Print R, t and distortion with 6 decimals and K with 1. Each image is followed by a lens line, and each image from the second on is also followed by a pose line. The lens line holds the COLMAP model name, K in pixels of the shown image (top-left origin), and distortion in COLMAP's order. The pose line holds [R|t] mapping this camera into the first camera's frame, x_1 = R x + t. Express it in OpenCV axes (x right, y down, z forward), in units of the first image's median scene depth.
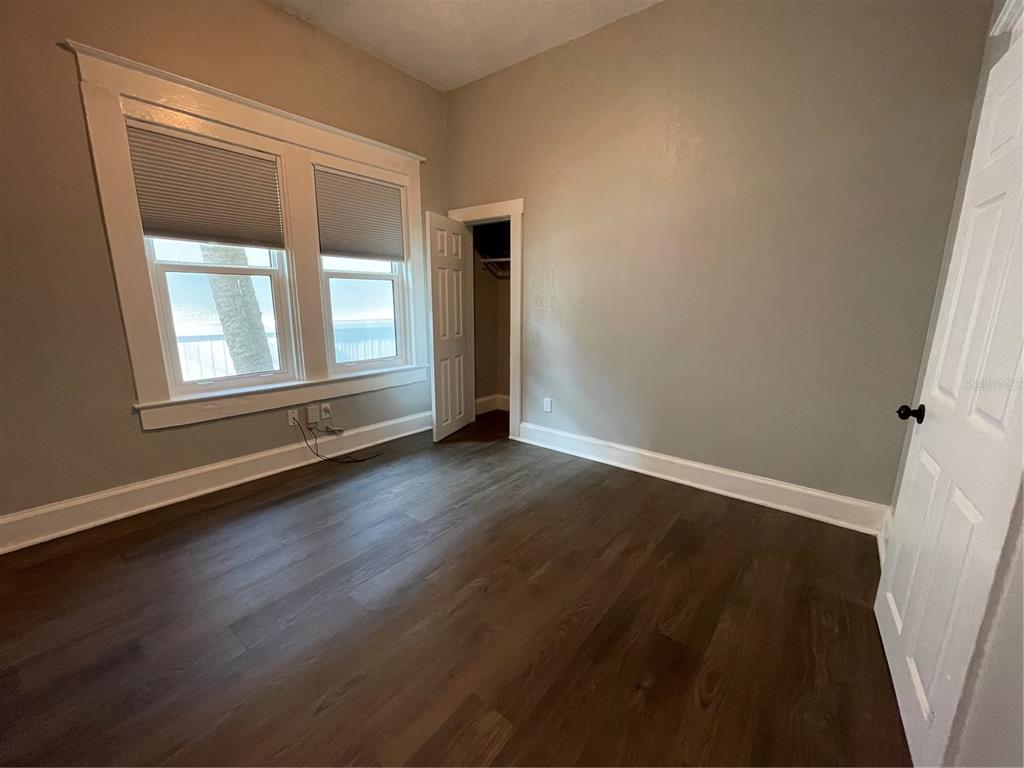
lens RADIAL K [[415.3, 0, 515.4], [0, 415.3, 384.9], [0, 0, 1]] dist [0.001854, -0.000238]
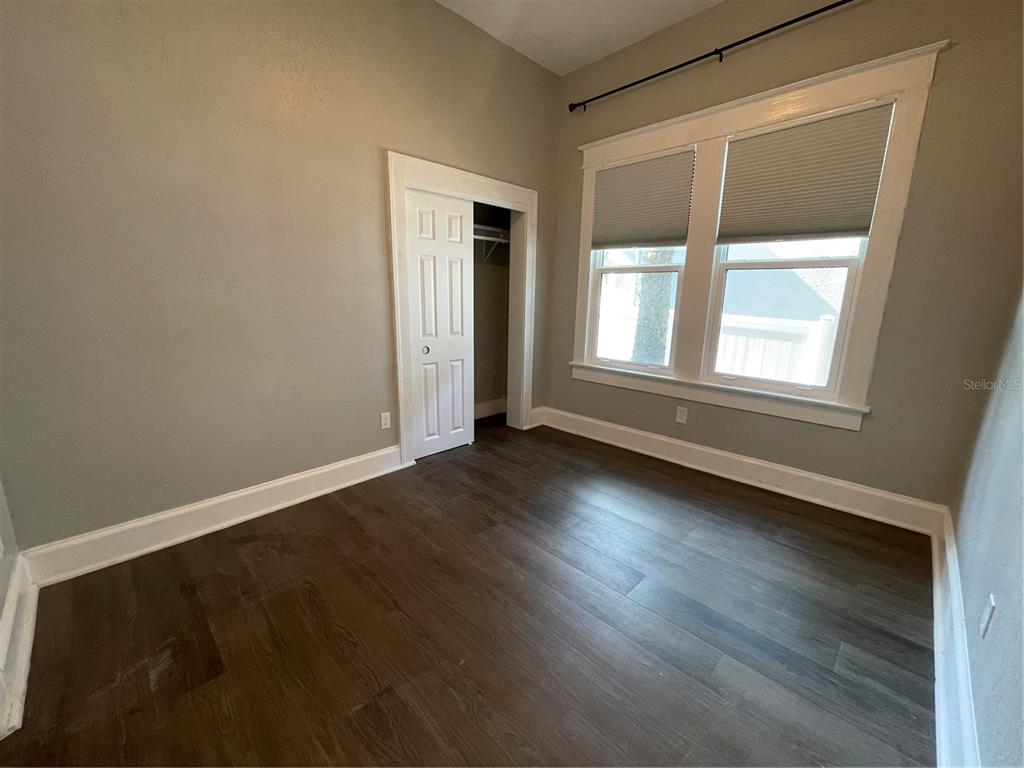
lens RADIAL K [[415.3, 0, 509.6], [0, 415.3, 380.2], [0, 0, 1]] dist [0.001854, -0.000238]
pose [[-0.133717, 0.191411, -0.972359, 0.516066], [-0.219354, 0.951117, 0.217395, -0.141619], [0.966439, 0.242360, -0.085193, 0.758782]]
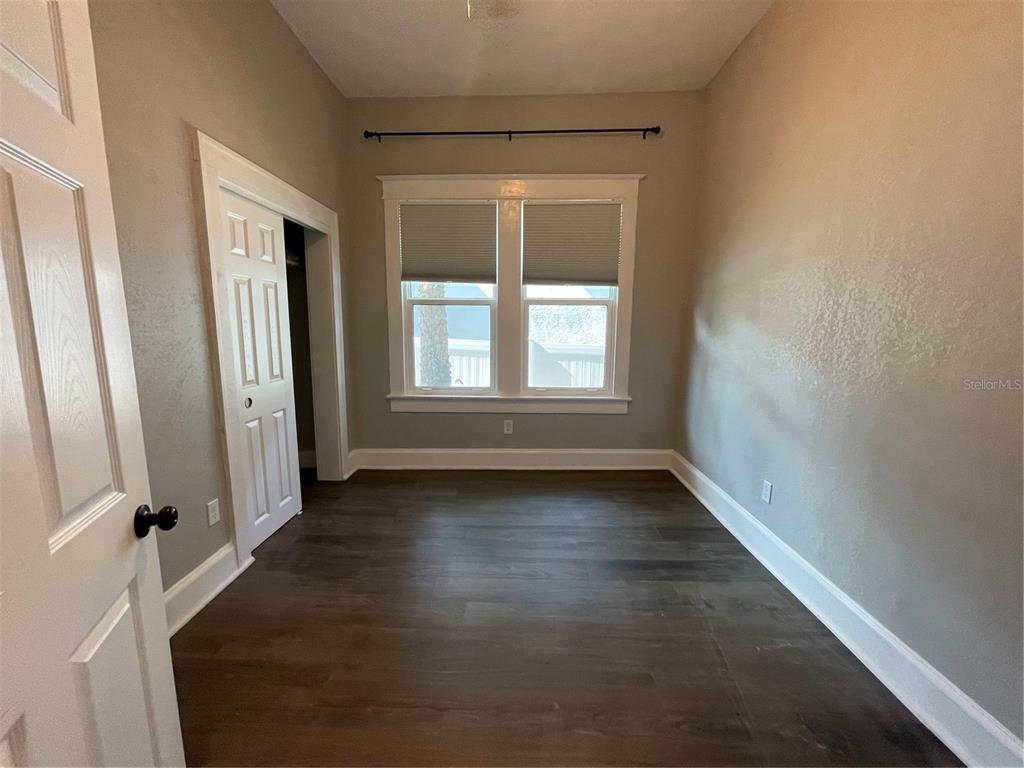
lens RADIAL K [[415.3, 0, 513.1], [0, 415.3, 381.3], [0, 0, 1]] dist [0.001854, -0.000238]
pose [[0.587666, 0.106192, -0.802105, 0.427887], [-0.166324, 0.986033, 0.008685, -0.071791], [0.791824, 0.128306, 0.597120, 0.385249]]
